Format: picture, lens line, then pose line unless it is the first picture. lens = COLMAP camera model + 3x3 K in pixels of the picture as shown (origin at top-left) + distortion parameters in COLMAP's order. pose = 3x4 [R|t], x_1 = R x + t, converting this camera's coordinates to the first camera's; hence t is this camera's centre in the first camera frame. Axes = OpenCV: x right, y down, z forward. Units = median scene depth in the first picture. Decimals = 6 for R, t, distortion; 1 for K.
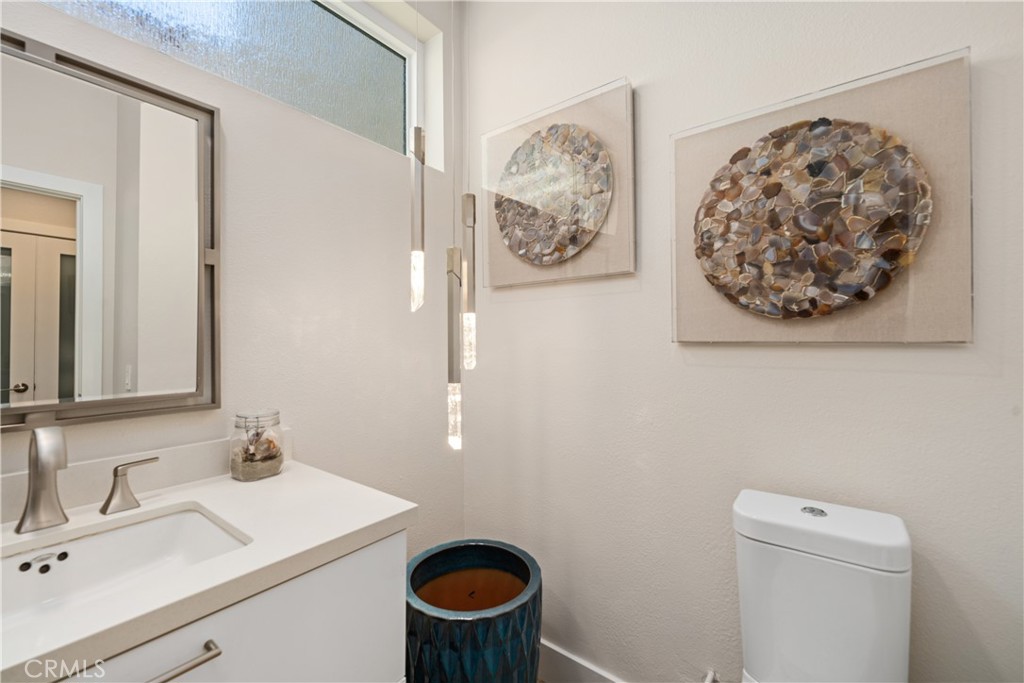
lens RADIAL K [[413.8, 0, 519.9], [0, 413.8, 341.4], [0, 0, 1]] dist [0.000305, -0.000328]
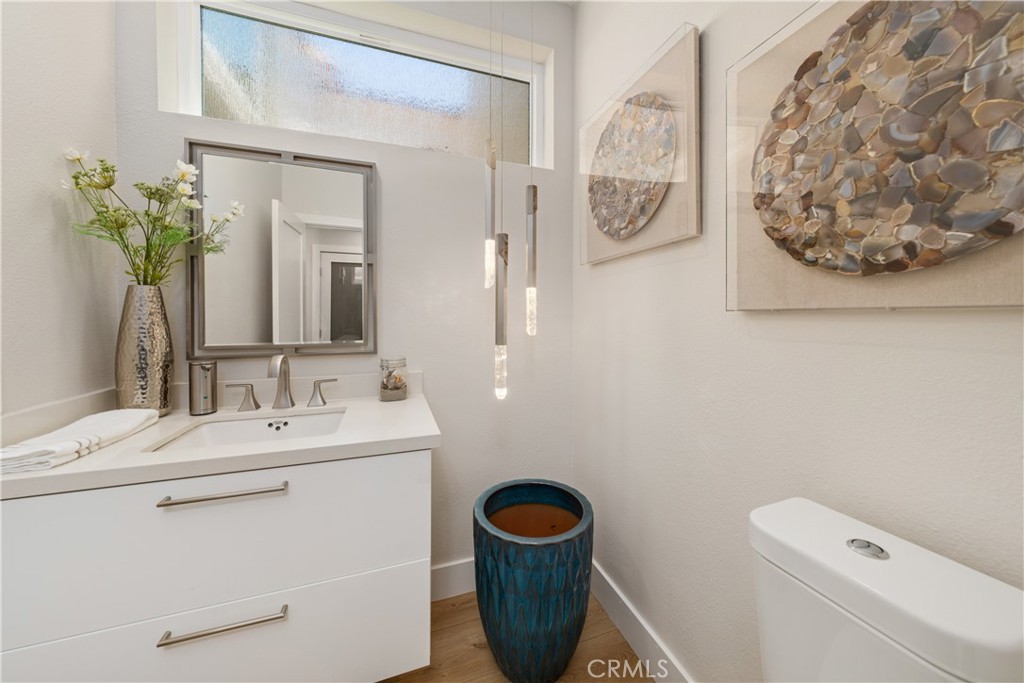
lens RADIAL K [[352.2, 0, 522.7], [0, 352.2, 326.2], [0, 0, 1]] dist [-0.002178, 0.000247]
pose [[0.841893, 0.016246, -0.539399, 0.448563], [-0.003649, 0.999695, 0.024414, 0.019456], [0.539632, -0.018586, 0.841696, 0.158806]]
